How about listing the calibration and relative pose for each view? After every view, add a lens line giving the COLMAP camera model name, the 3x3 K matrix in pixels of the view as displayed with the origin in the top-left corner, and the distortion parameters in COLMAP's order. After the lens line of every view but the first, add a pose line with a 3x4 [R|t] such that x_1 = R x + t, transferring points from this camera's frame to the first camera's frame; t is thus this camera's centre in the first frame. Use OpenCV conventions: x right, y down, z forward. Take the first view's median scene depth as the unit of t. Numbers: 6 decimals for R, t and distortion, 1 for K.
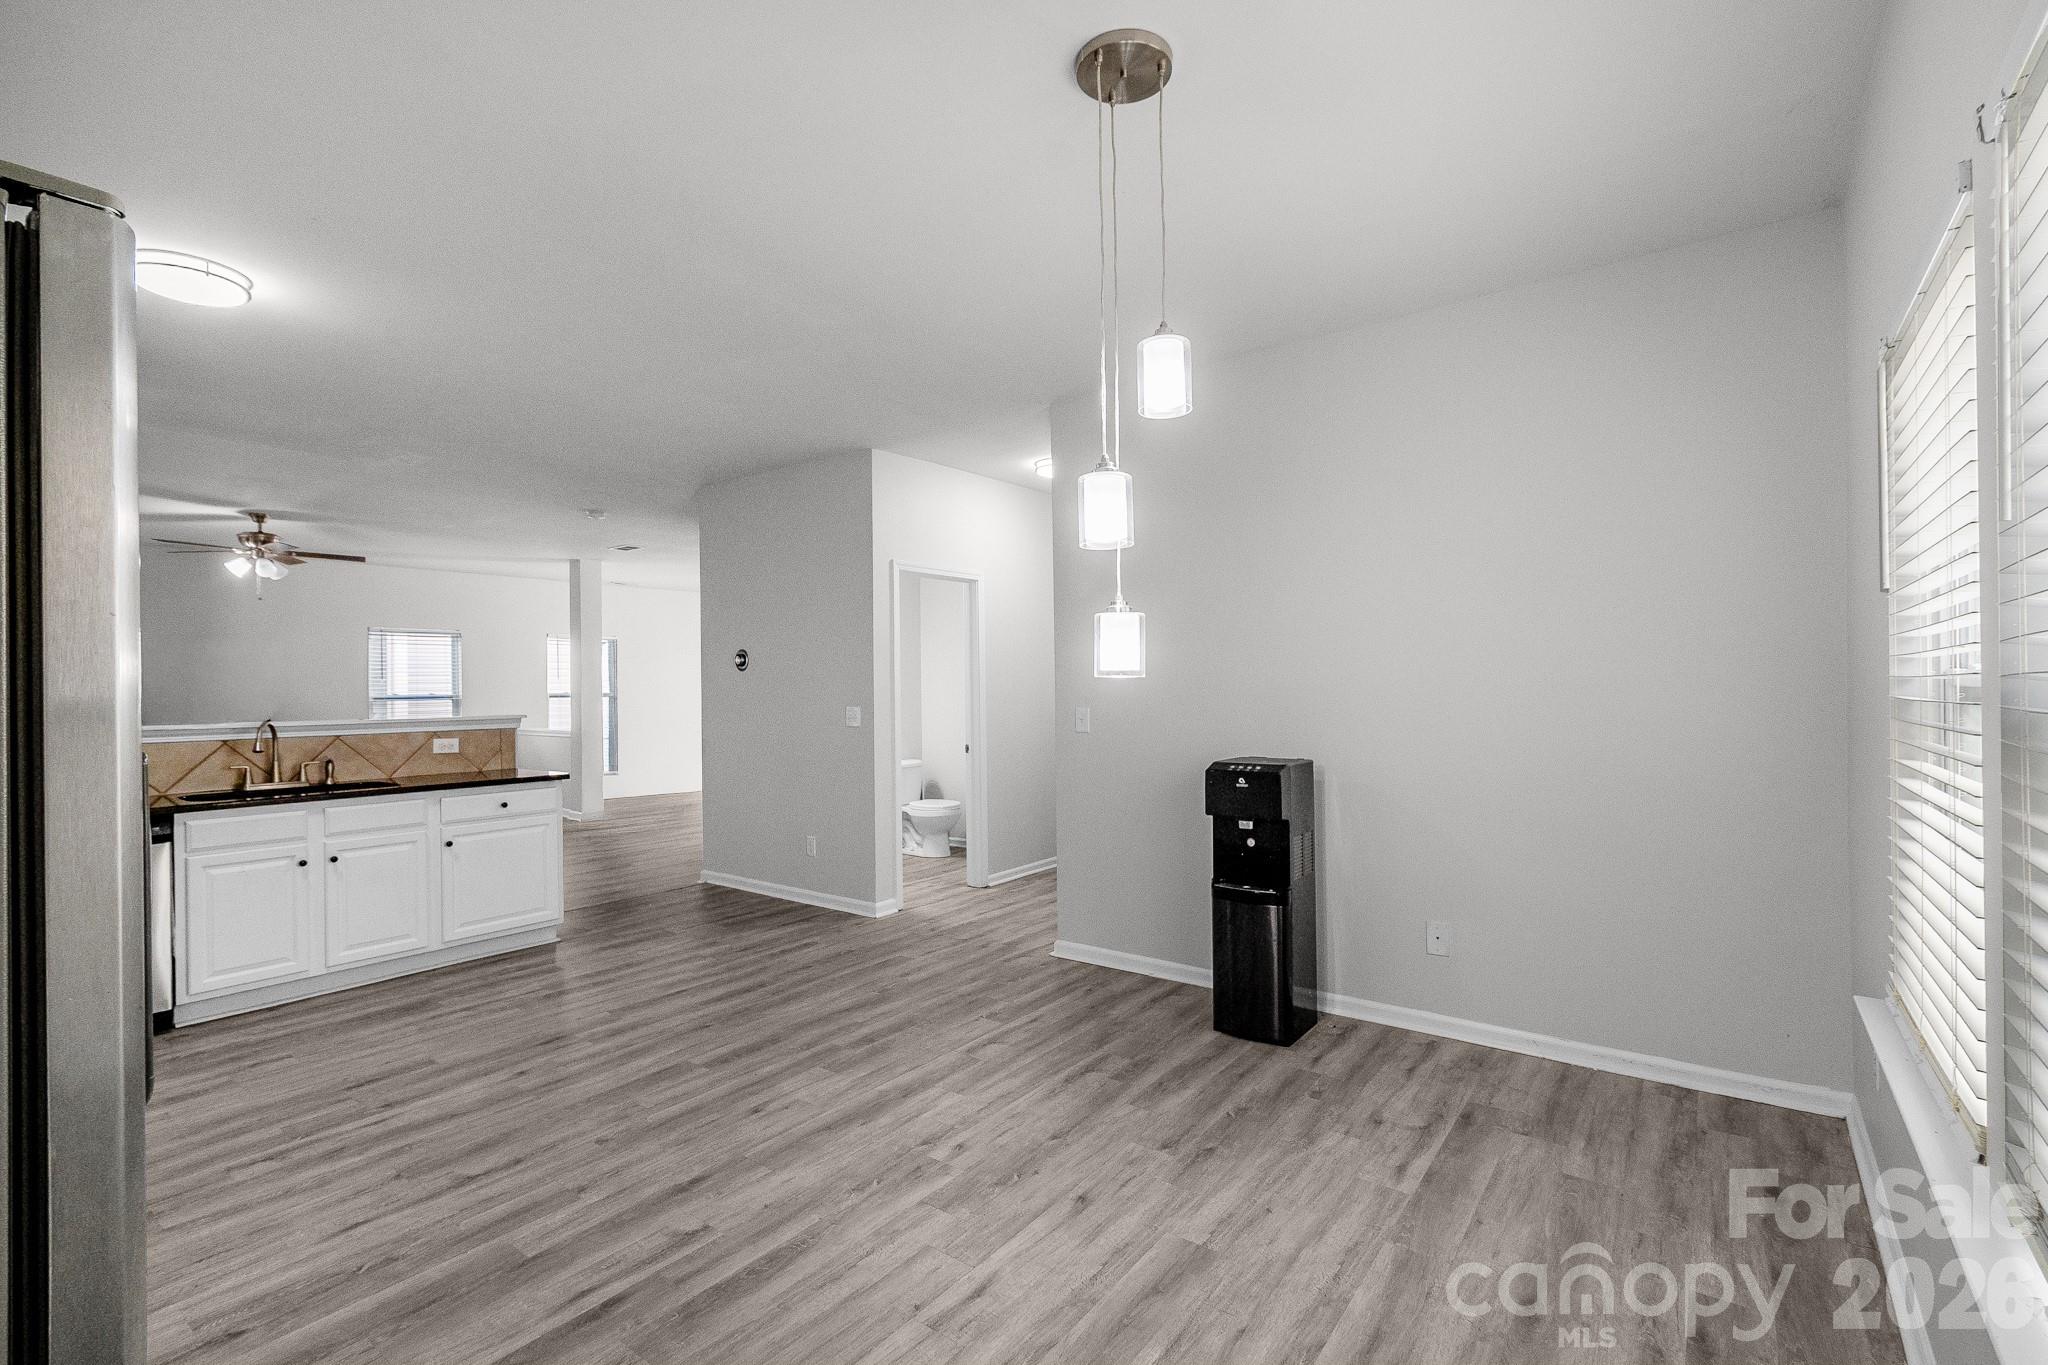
lens RADIAL K [[931.8, 0, 1023.9], [0, 931.8, 683.7], [0, 0, 1]] dist [0.001020, -0.000068]
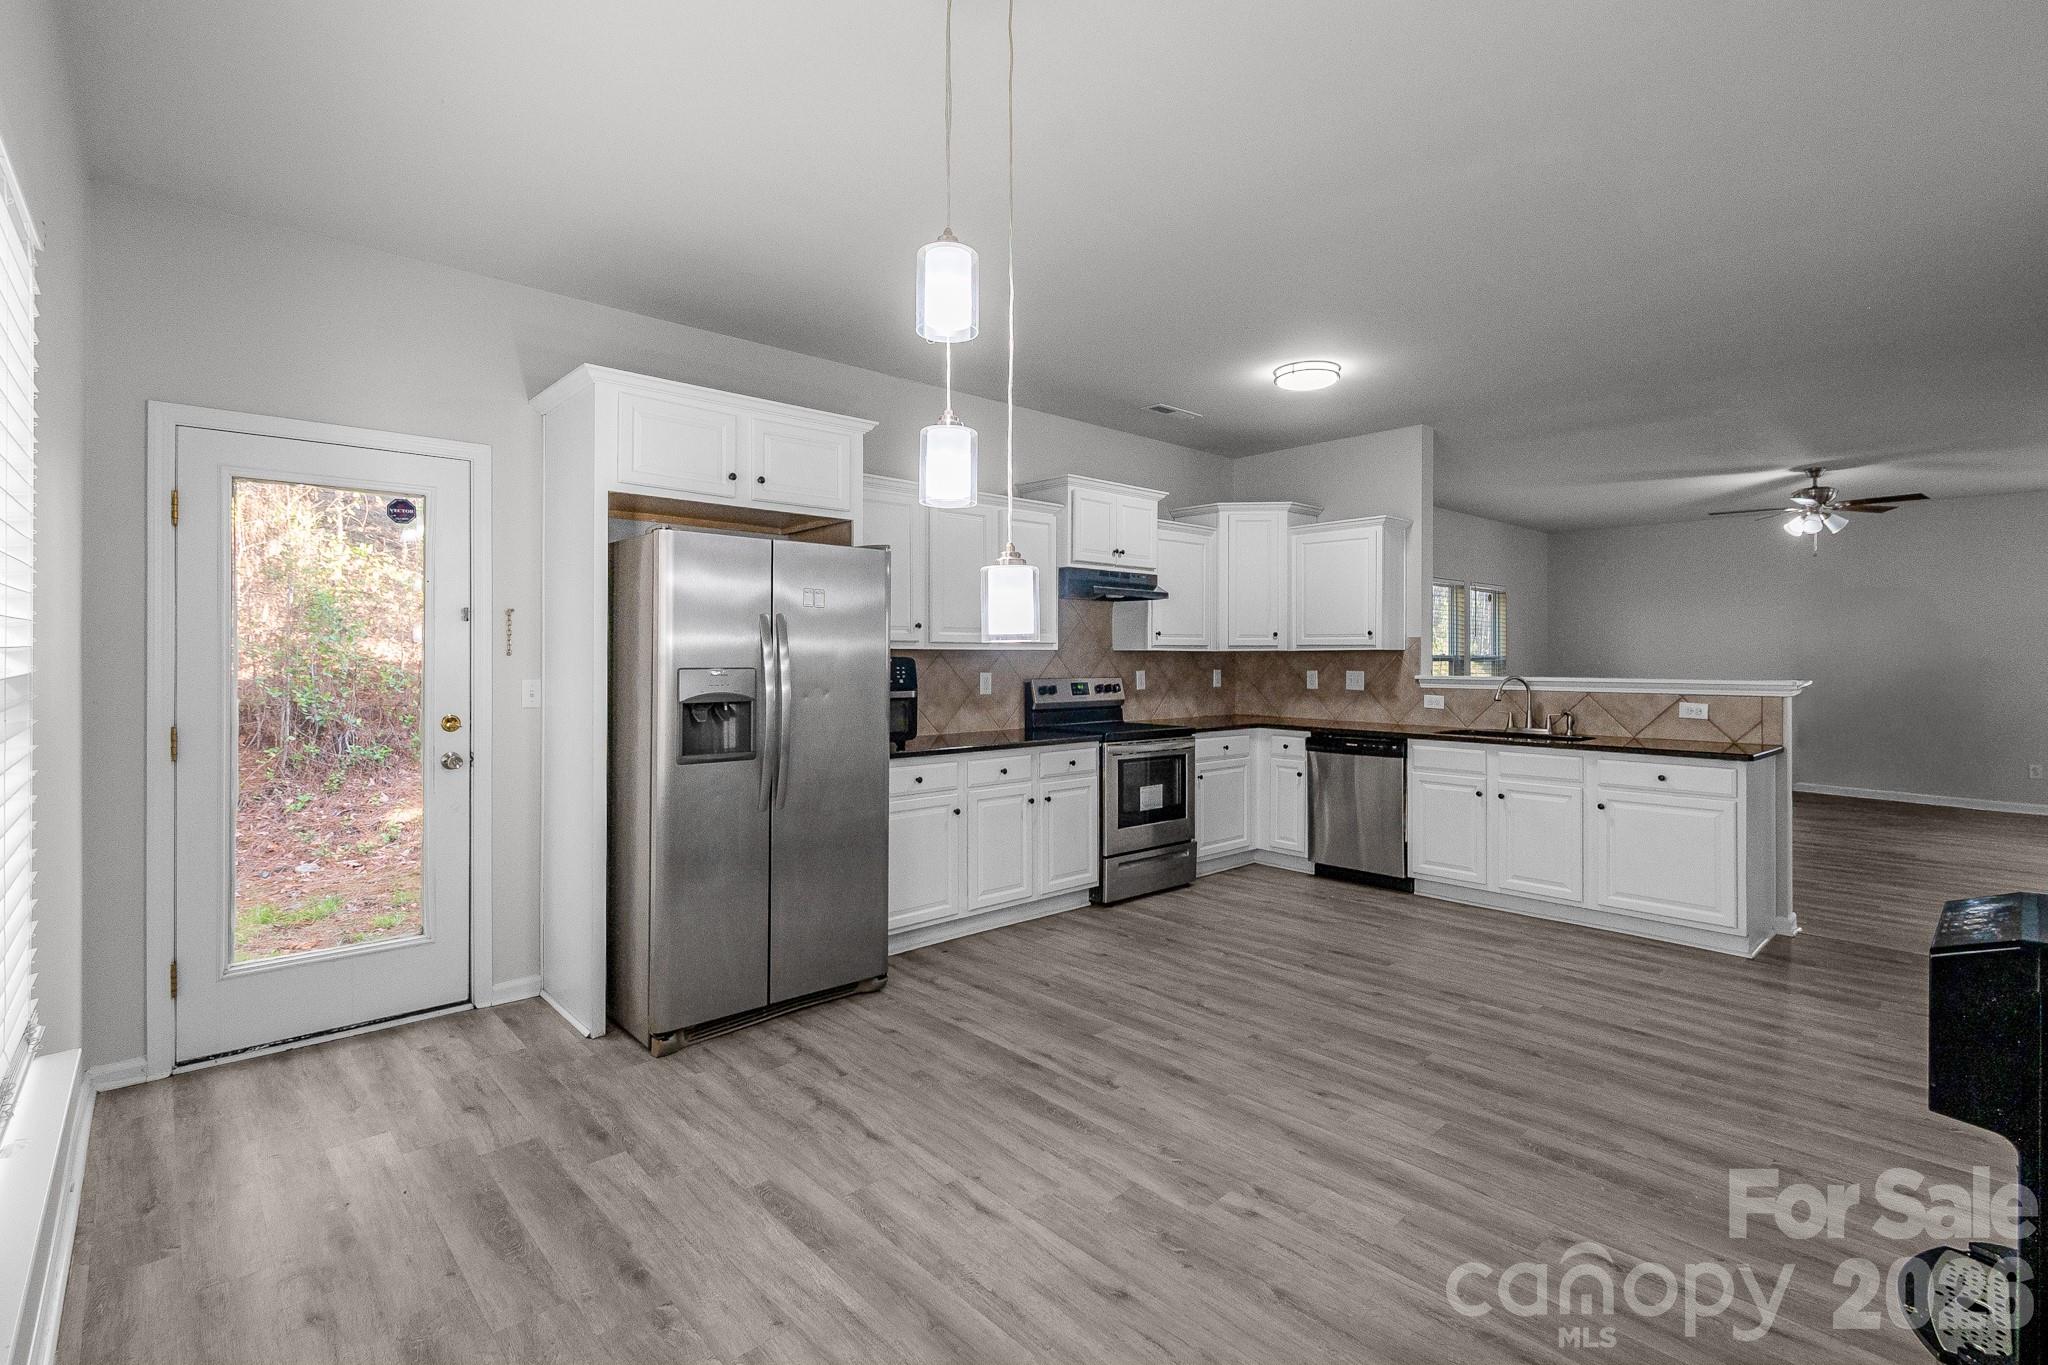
lens RADIAL K [[931.8, 0, 1022.0], [0, 931.8, 651.7], [0, 0, 1]] dist [0.001020, -0.000068]
pose [[-0.186543, 0.007923, -0.982415, 0.615992], [0.004347, 0.999964, 0.007239, -0.002825], [0.982437, -0.002920, -0.186571, 0.766007]]
